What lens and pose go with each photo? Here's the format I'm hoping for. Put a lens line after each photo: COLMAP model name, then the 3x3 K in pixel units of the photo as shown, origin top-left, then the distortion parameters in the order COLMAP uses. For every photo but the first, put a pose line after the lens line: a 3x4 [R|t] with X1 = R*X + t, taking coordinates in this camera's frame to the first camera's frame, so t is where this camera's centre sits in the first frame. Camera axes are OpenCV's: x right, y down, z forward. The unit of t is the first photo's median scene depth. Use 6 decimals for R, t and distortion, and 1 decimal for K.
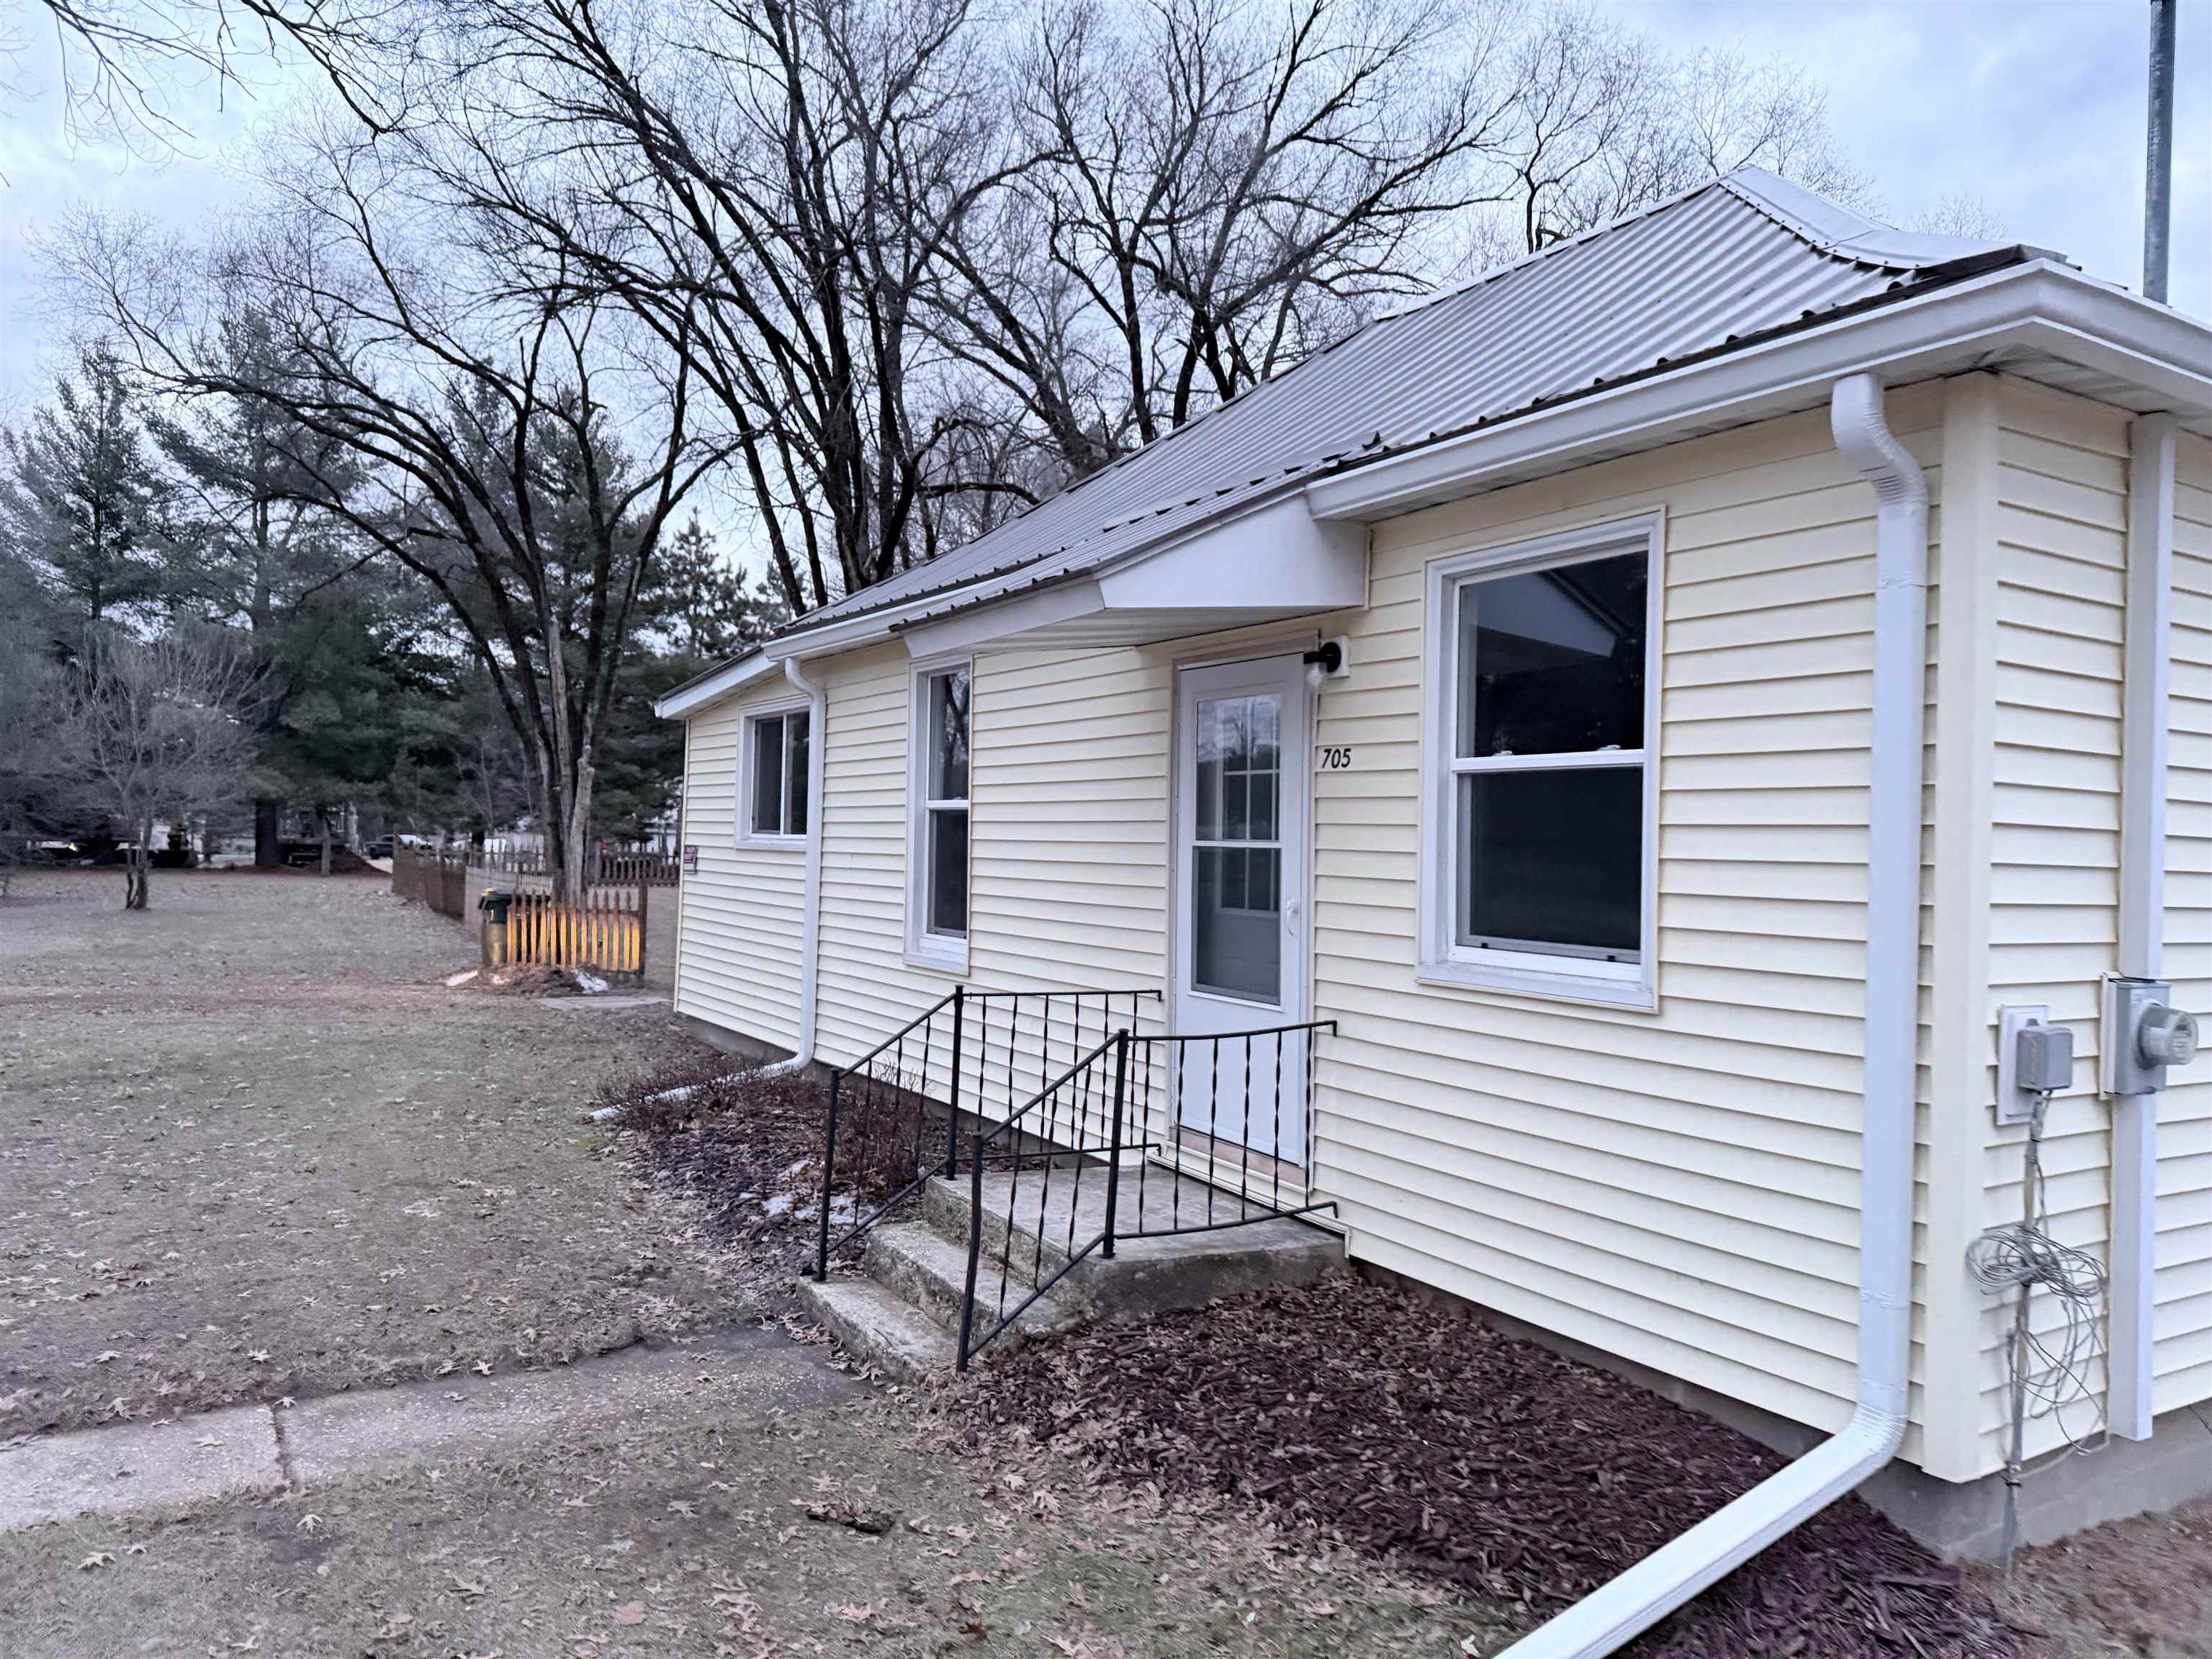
lens RADIAL K [[1522.3, 0, 1106.0], [0, 1522.3, 829.5], [0, 0, 1]] dist [0.088606, -0.109141]
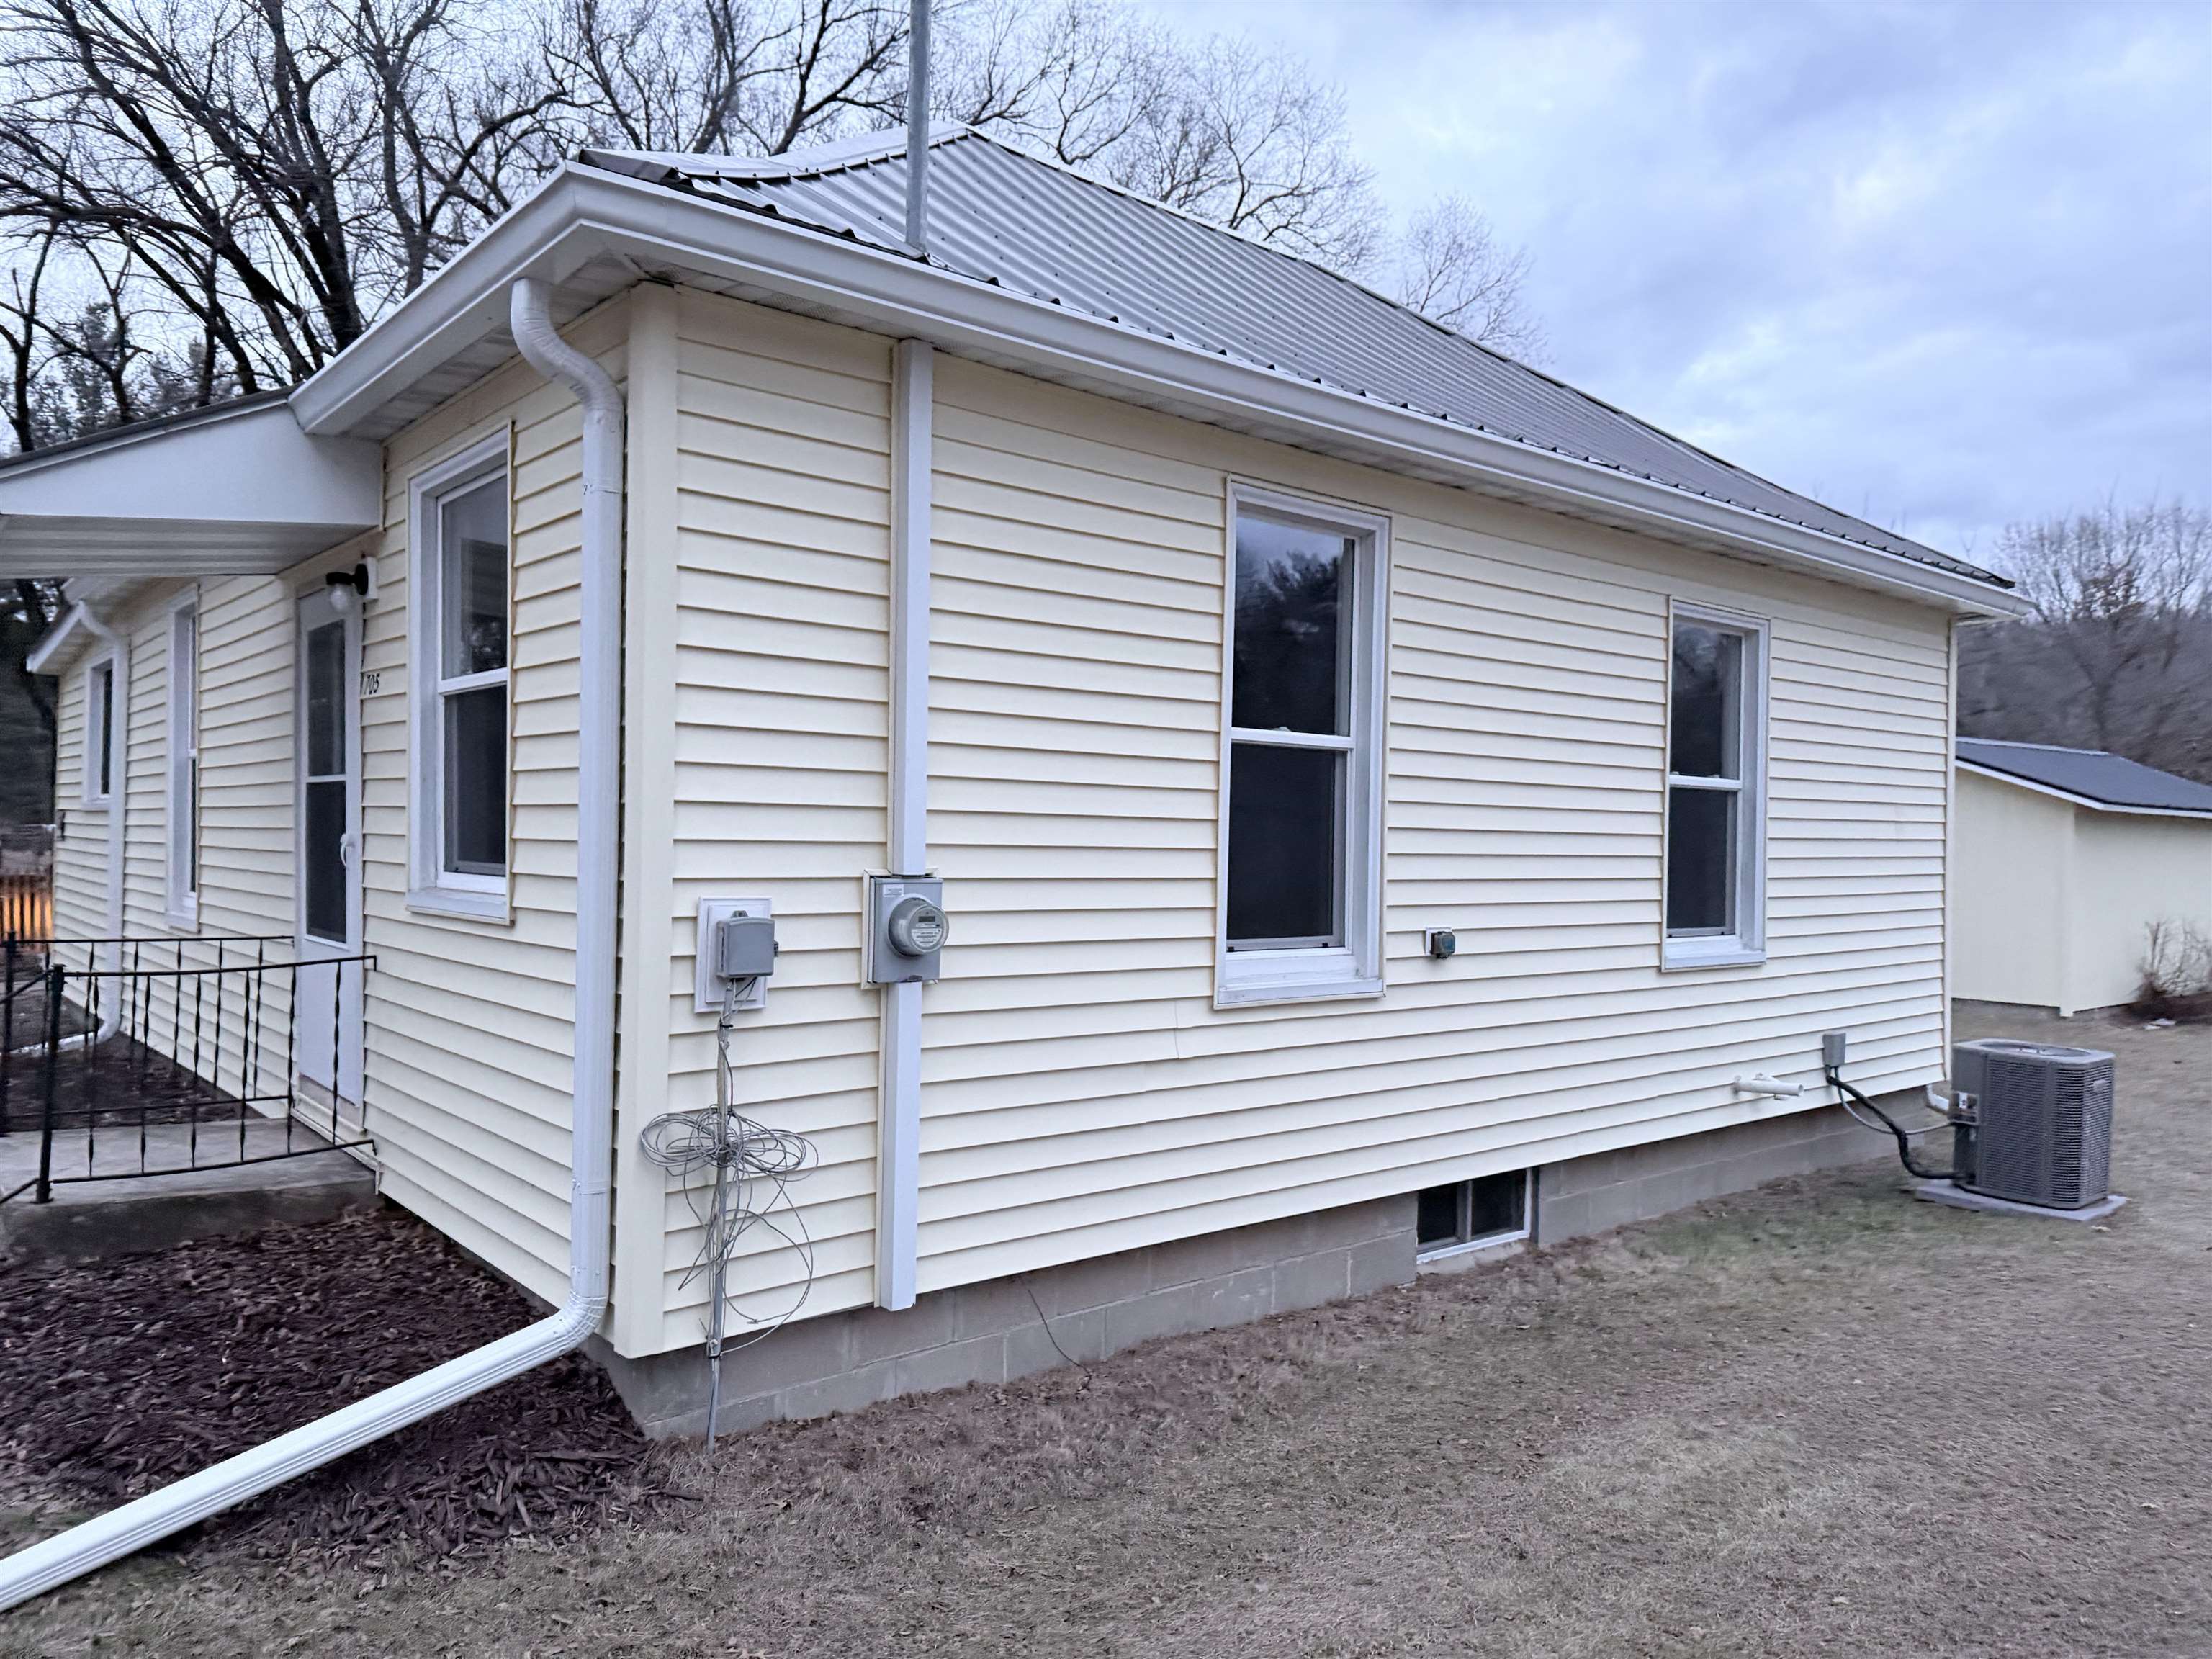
lens RADIAL K [[1554.6, 0, 1106.0], [0, 1554.6, 829.5], [0, 0, 1]] dist [0.017979, -0.000728]
pose [[0.990054, -0.008427, 0.140436, 0.572095], [0.007465, 0.999945, 0.007375, 0.050294], [-0.140490, -0.006253, 0.990062, -0.061753]]
